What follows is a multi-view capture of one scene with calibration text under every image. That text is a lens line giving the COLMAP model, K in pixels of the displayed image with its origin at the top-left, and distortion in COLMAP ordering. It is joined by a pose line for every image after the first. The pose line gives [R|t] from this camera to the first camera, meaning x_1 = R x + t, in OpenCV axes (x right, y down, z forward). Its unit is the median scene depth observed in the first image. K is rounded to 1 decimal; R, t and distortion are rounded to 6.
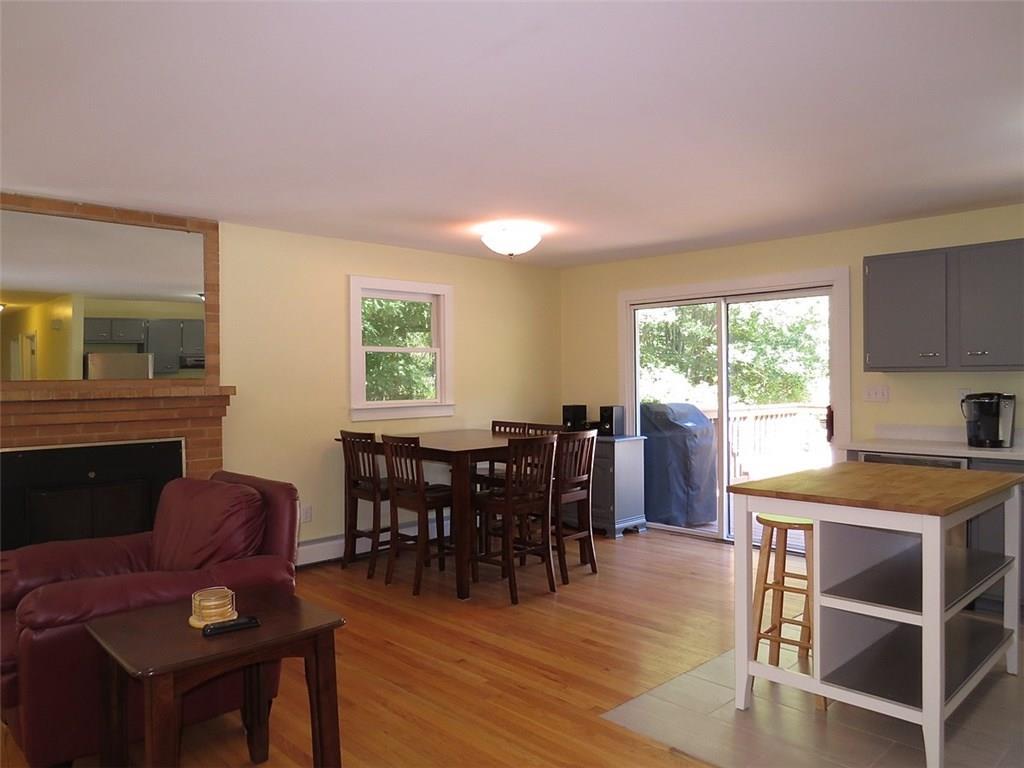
lens RADIAL K [[718.8, 0, 507.7], [0, 718.8, 376.5], [0, 0, 1]] dist [-0.021716, -0.003102]
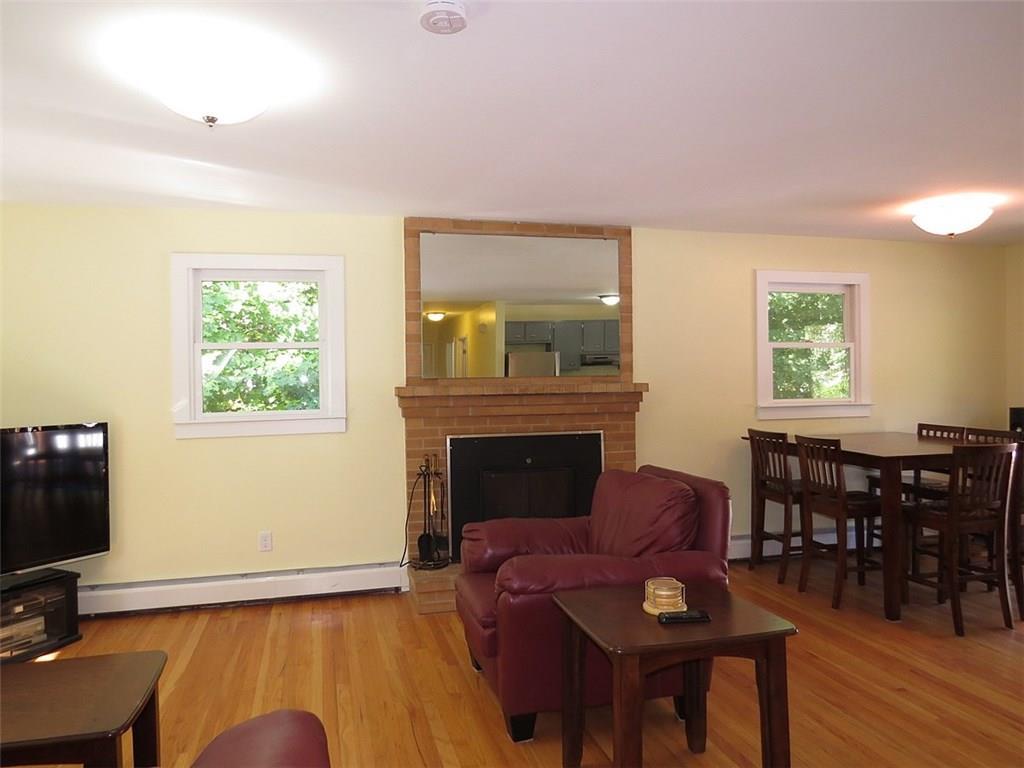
lens RADIAL K [[718.8, 0, 519.0], [0, 718.8, 376.4], [0, 0, 1]] dist [-0.021716, -0.003102]
pose [[0.878423, 0.001882, -0.477881, -0.046227], [0.001202, 0.999980, 0.006148, -0.003187], [0.477883, -0.005975, 0.878403, -0.011247]]
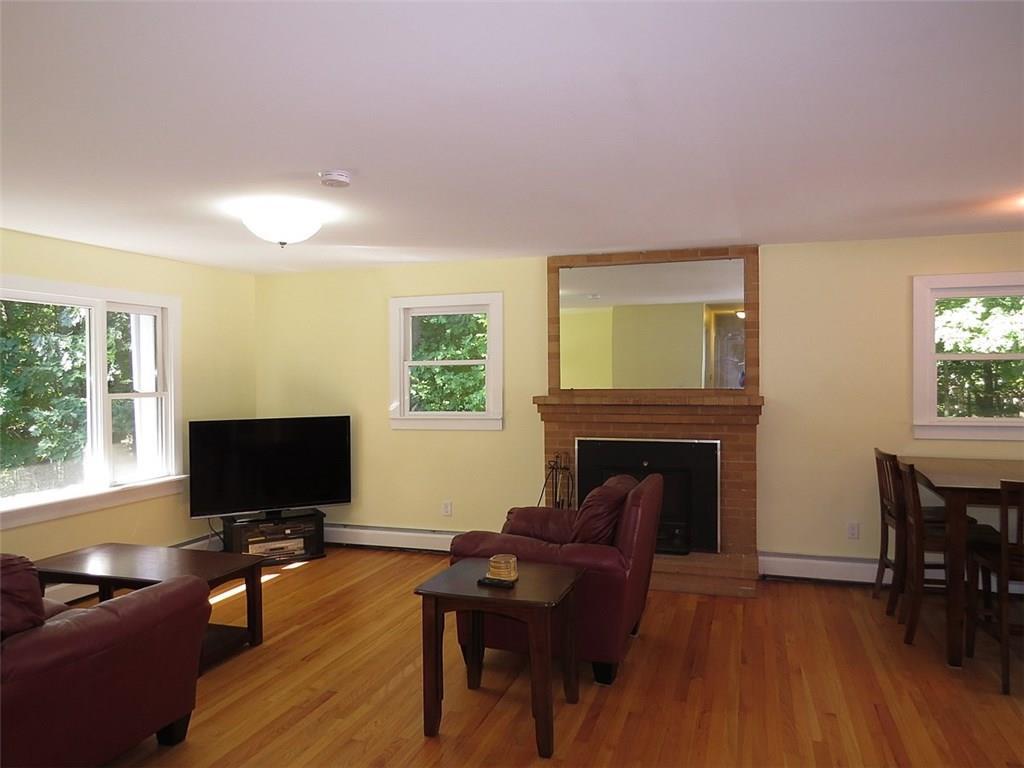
lens RADIAL K [[718.8, 0, 507.2], [0, 718.8, 376.8], [0, 0, 1]] dist [-0.021716, -0.003102]
pose [[0.477479, 0.016372, -0.878490, 0.396092], [0.000638, 0.999820, 0.018980, -0.039610], [0.878643, -0.009623, 0.477383, 0.152907]]
